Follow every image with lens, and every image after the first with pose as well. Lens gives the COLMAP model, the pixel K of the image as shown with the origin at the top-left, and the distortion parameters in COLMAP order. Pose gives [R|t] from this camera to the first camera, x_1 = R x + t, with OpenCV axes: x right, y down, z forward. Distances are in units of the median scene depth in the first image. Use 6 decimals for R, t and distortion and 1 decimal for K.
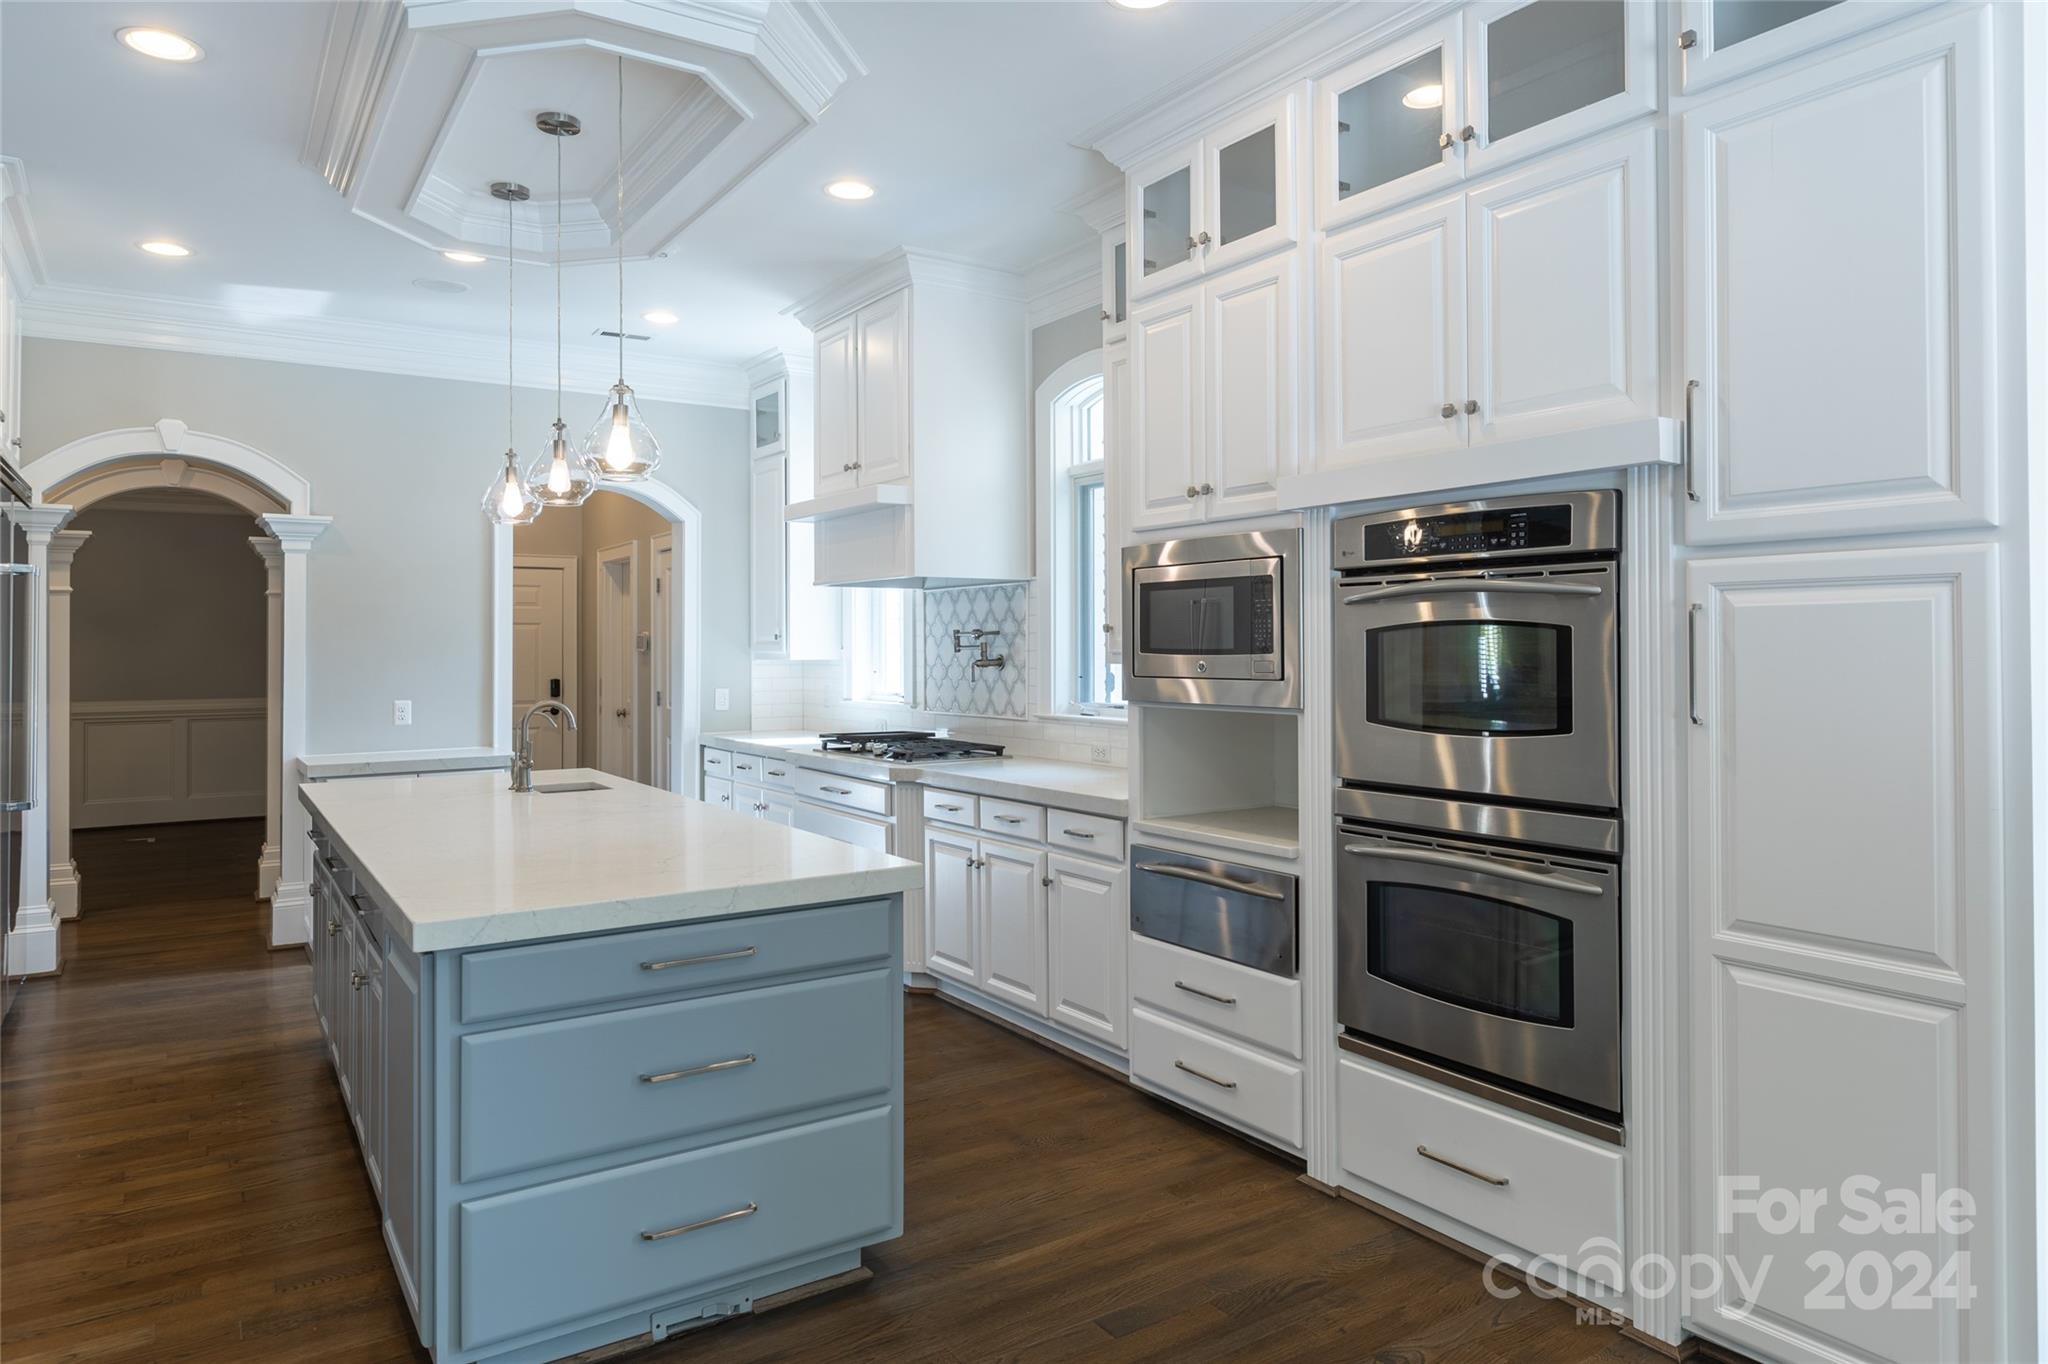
lens RADIAL K [[1263.1, 0, 998.9], [0, 1263.1, 632.9], [0, 0, 1]] dist [-0.007335, 0.001067]
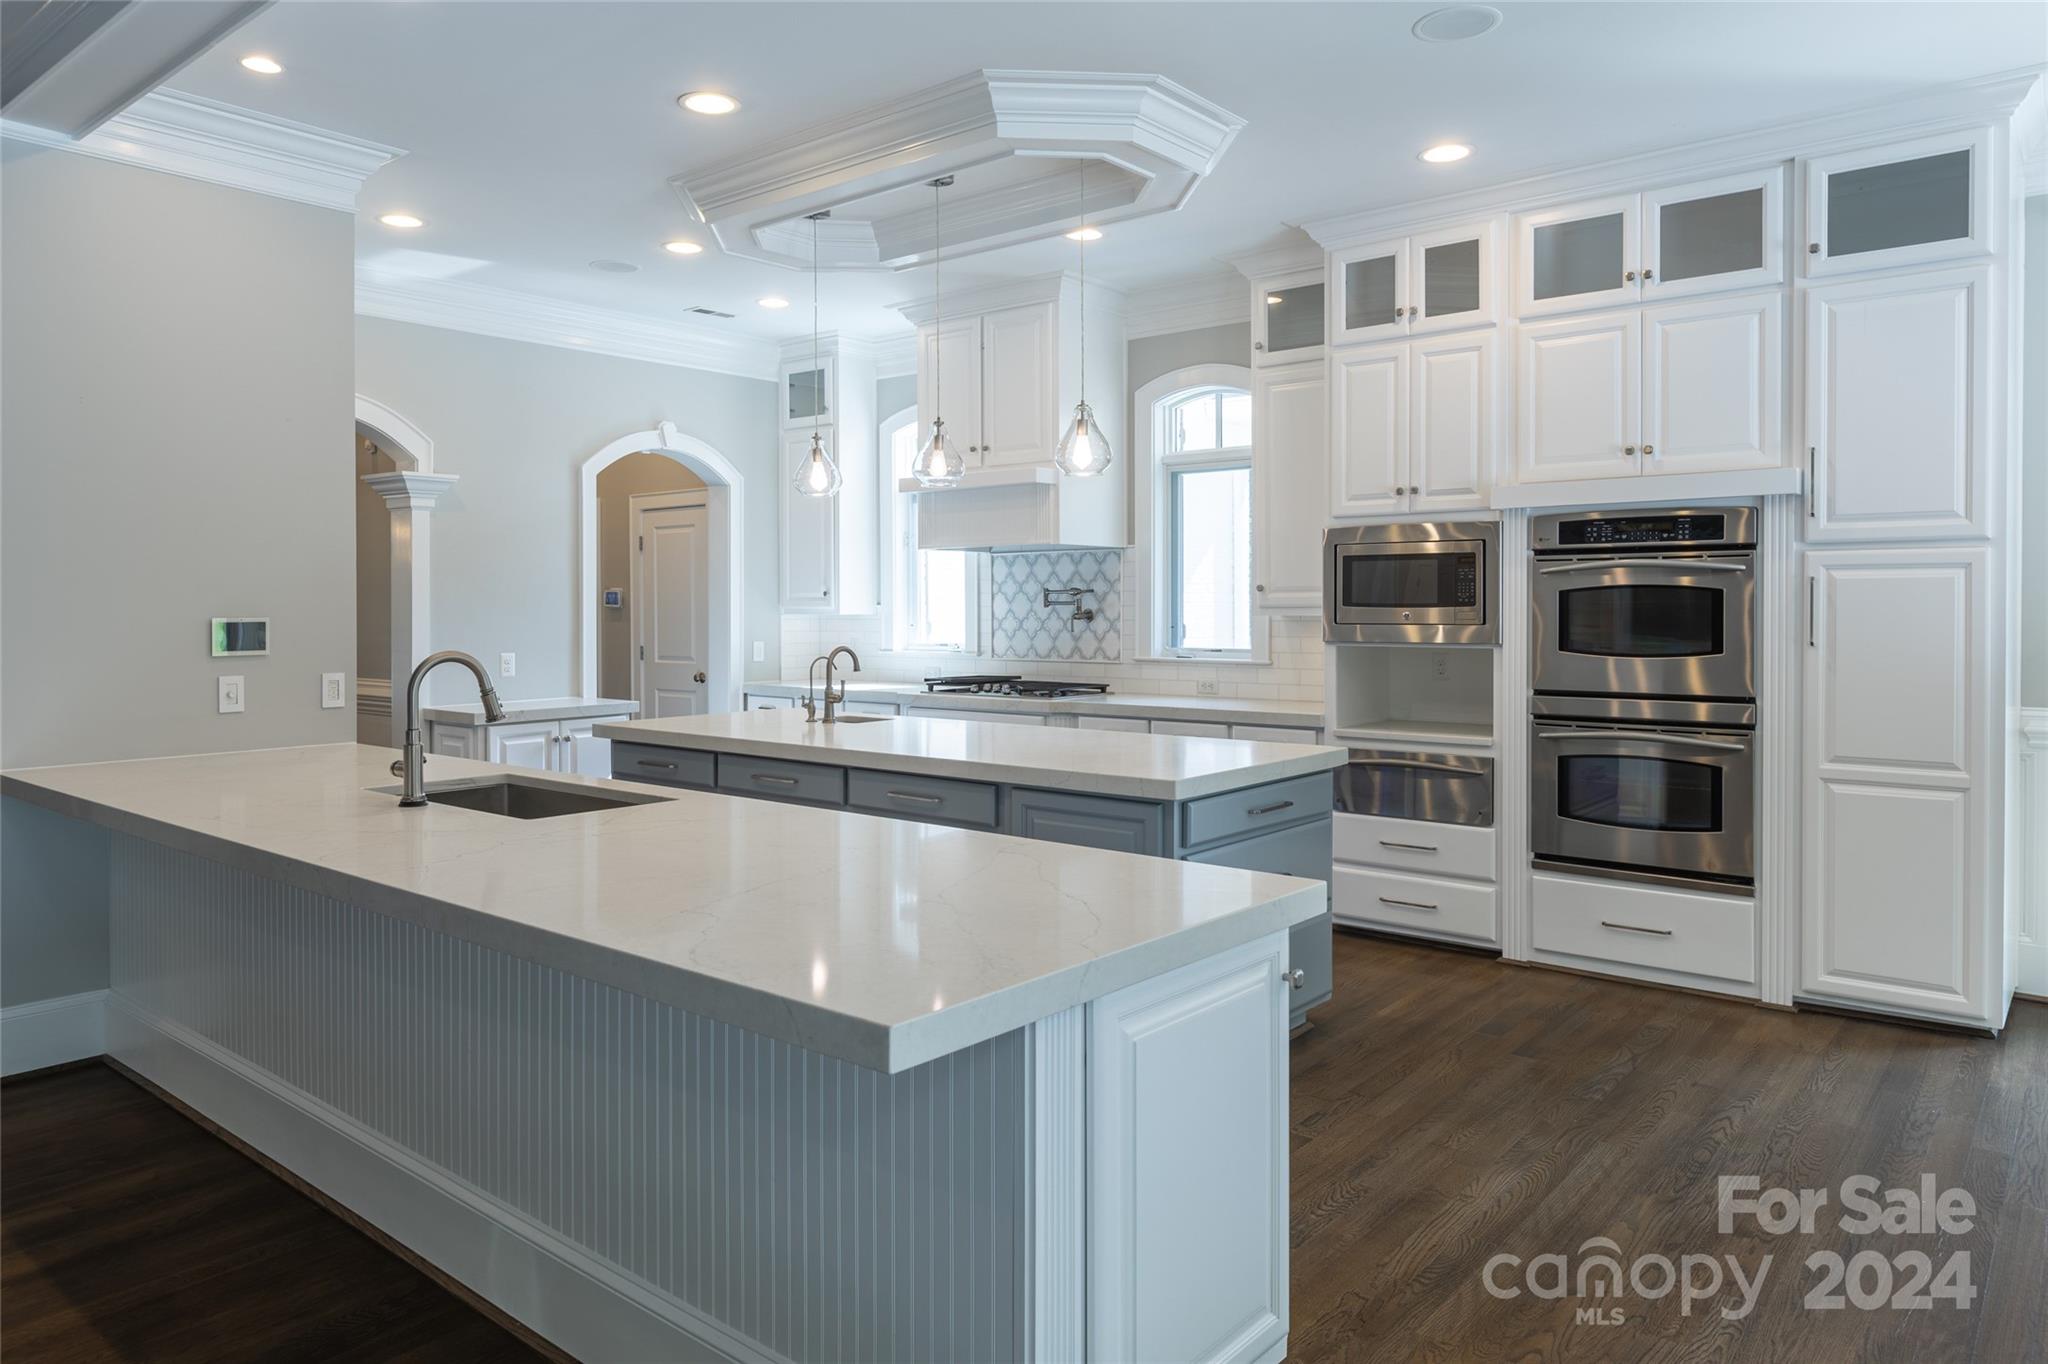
lens RADIAL K [[1334.1, 0, 990.3], [0, 1334.1, 618.6], [0, 0, 1]] dist [0.003982, -0.006556]
pose [[0.958535, -0.000902, 0.284972, -0.776261], [-0.004939, 0.999792, 0.019776, 0.002951], [-0.284930, -0.020364, 0.958332, -0.322688]]
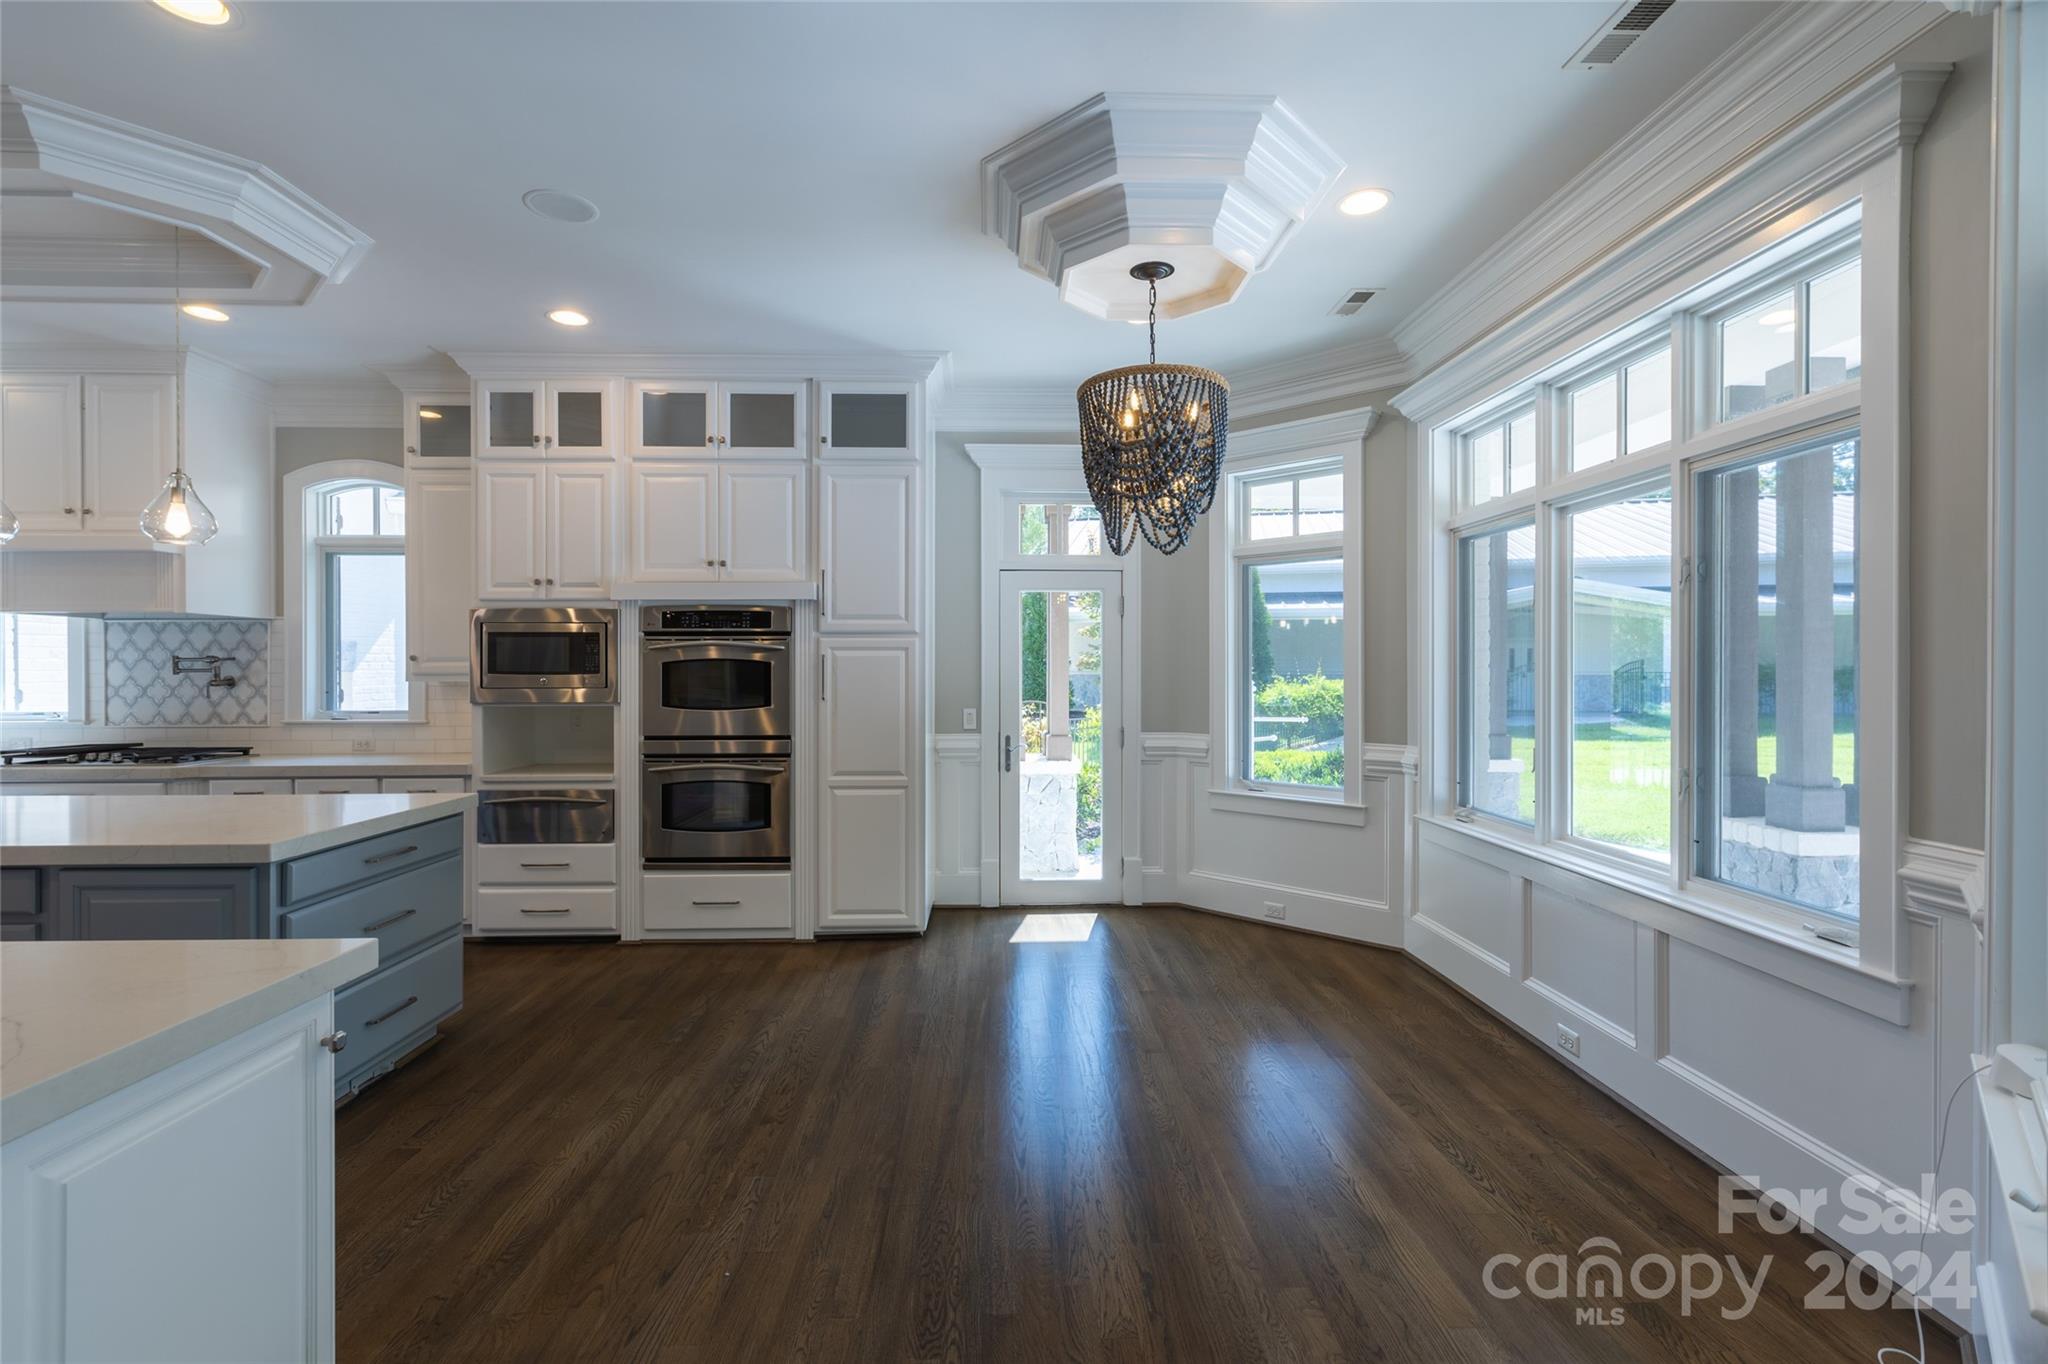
lens RADIAL K [[931.2, 0, 1026.0], [0, 931.2, 673.7], [0, 0, 1]] dist [-0.001157, 0.000414]
pose [[0.516017, 0.001088, 0.856578, -0.663879], [-0.011373, 0.999920, 0.005581, 0.000905], [-0.856503, -0.012622, 0.515988, -0.274042]]
